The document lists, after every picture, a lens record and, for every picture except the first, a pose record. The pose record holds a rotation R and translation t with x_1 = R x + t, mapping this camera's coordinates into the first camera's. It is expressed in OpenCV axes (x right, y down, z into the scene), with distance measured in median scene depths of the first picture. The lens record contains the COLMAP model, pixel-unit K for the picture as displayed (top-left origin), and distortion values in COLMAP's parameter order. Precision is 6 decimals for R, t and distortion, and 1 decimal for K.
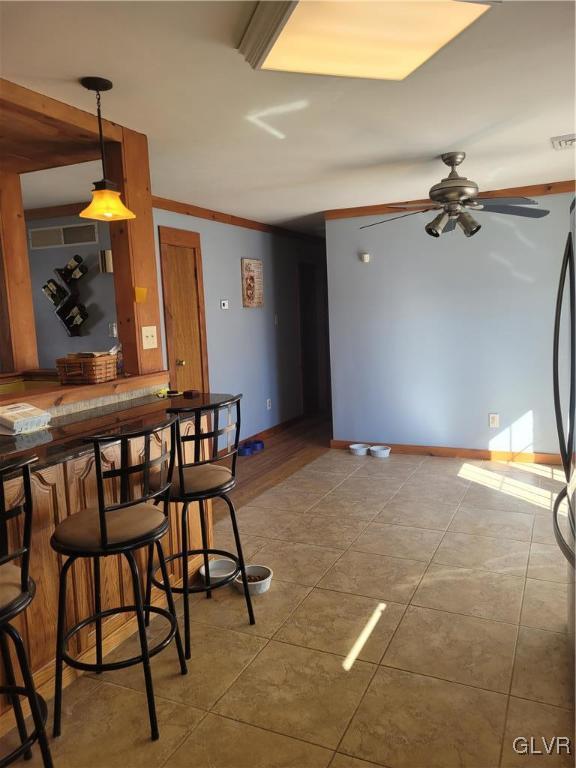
lens RADIAL K [[584.4, 0, 289.0], [0, 584.4, 383.4], [0, 0, 1]] dist [0.064937, -0.019822]
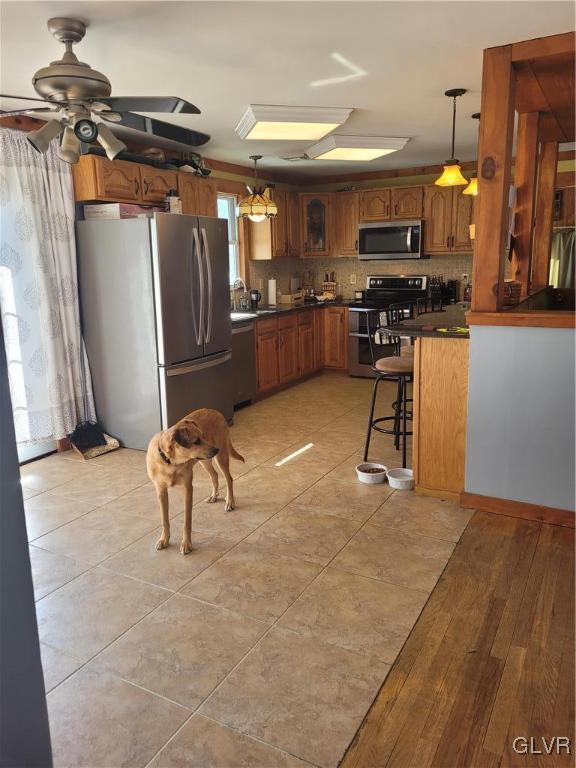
lens RADIAL K [[584.4, 0, 287.5], [0, 584.4, 382.6], [0, 0, 1]] dist [0.064937, -0.019822]
pose [[-0.996237, 0.045404, 0.073831, 0.015561], [0.067086, 0.943285, 0.325134, -0.258552], [-0.054882, 0.328863, -0.942781, 2.077065]]
